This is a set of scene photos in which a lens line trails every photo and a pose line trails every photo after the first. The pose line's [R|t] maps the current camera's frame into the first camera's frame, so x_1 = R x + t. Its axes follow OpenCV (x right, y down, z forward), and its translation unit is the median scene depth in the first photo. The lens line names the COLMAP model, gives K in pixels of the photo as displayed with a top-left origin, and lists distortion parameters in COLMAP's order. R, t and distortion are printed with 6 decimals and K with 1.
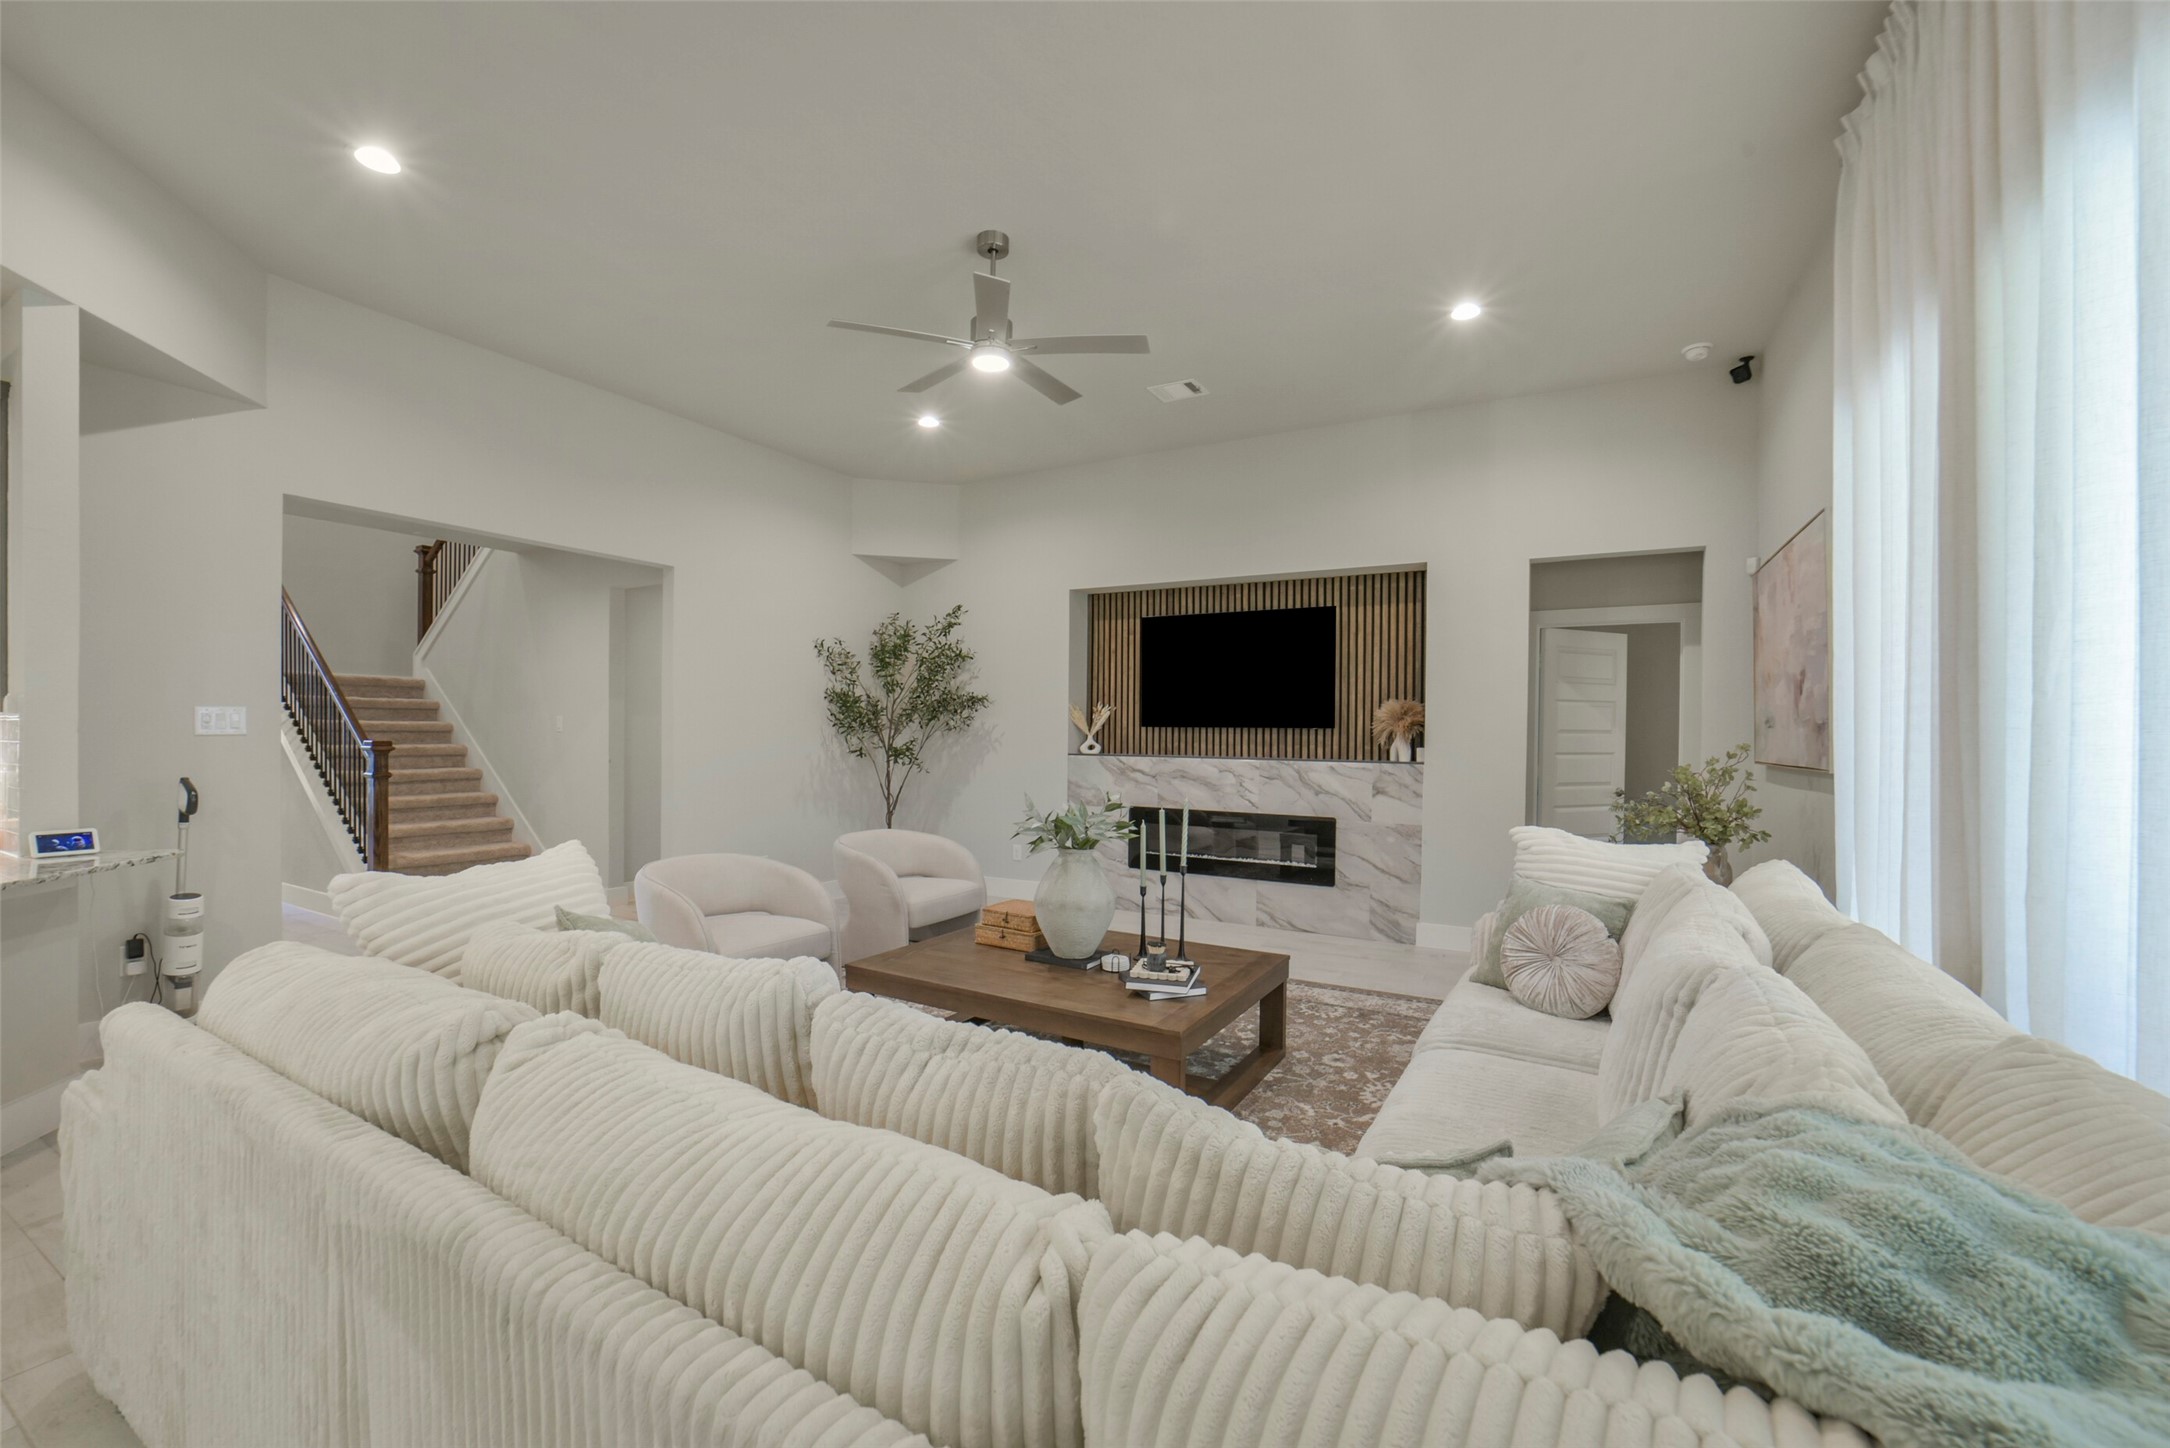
lens RADIAL K [[868.1, 0, 1085.0], [0, 868.1, 724.0], [0, 0, 1]] dist [-0.000681, -0.000053]
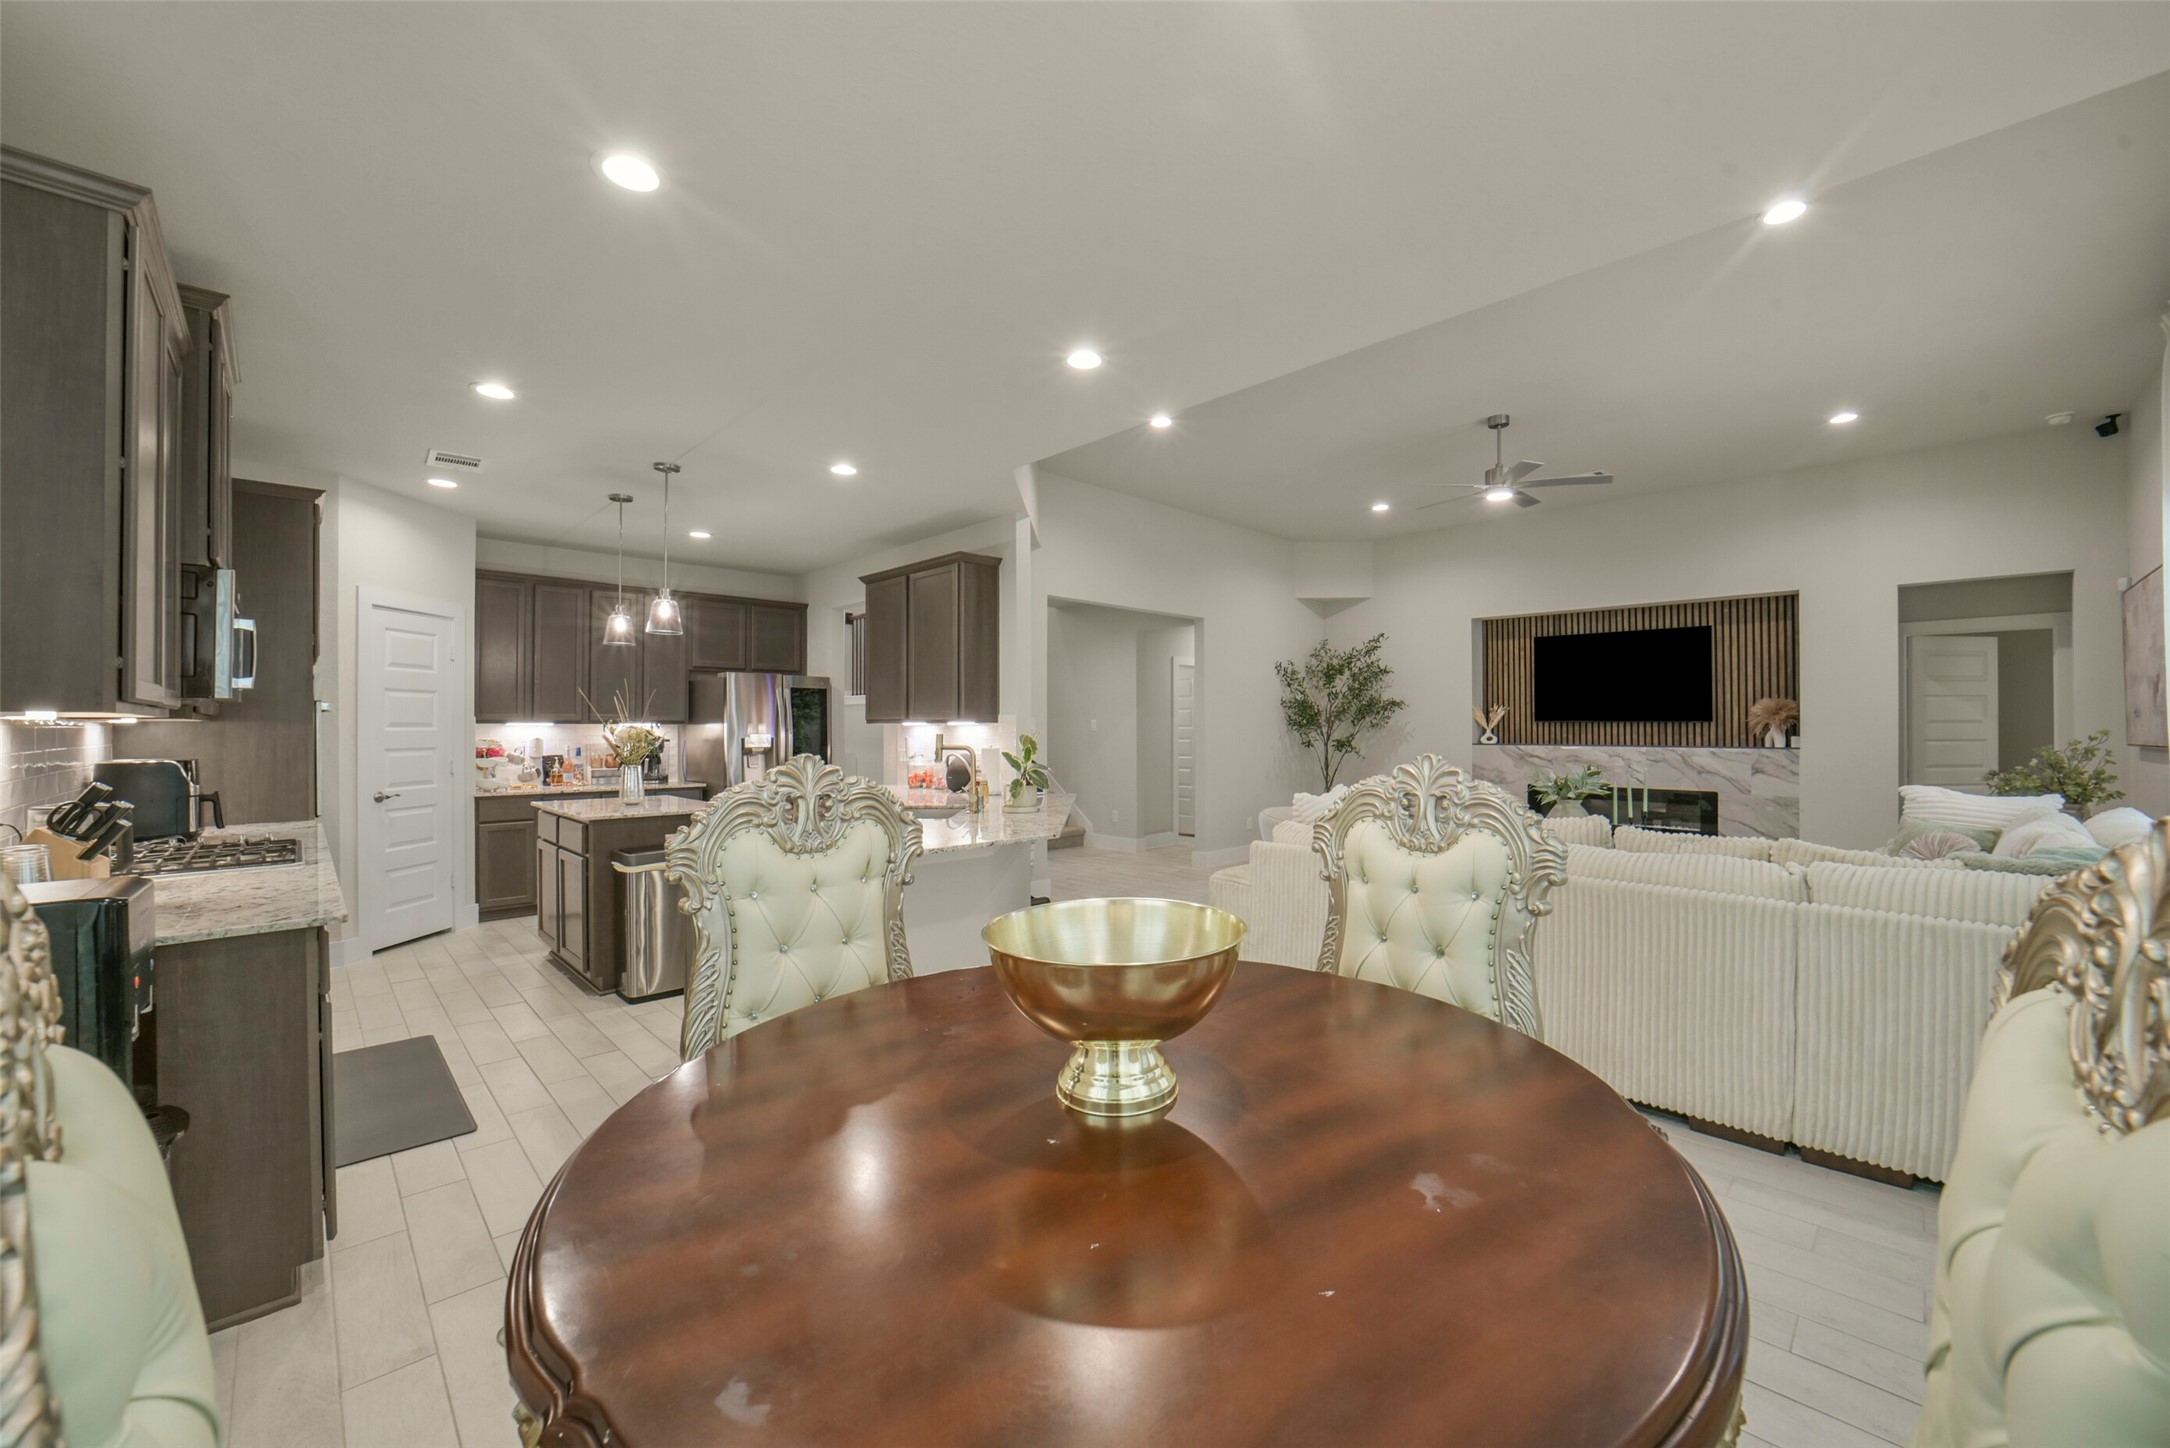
lens RADIAL K [[879.4, 0, 1085.1], [0, 879.4, 712.8], [0, 0, 1]] dist [-0.000512, 0.004819]
pose [[0.968988, -0.015359, -0.246632, -0.289572], [0.012828, 0.999847, -0.011863, -0.004771], [0.246776, 0.008331, 0.969037, -0.483111]]
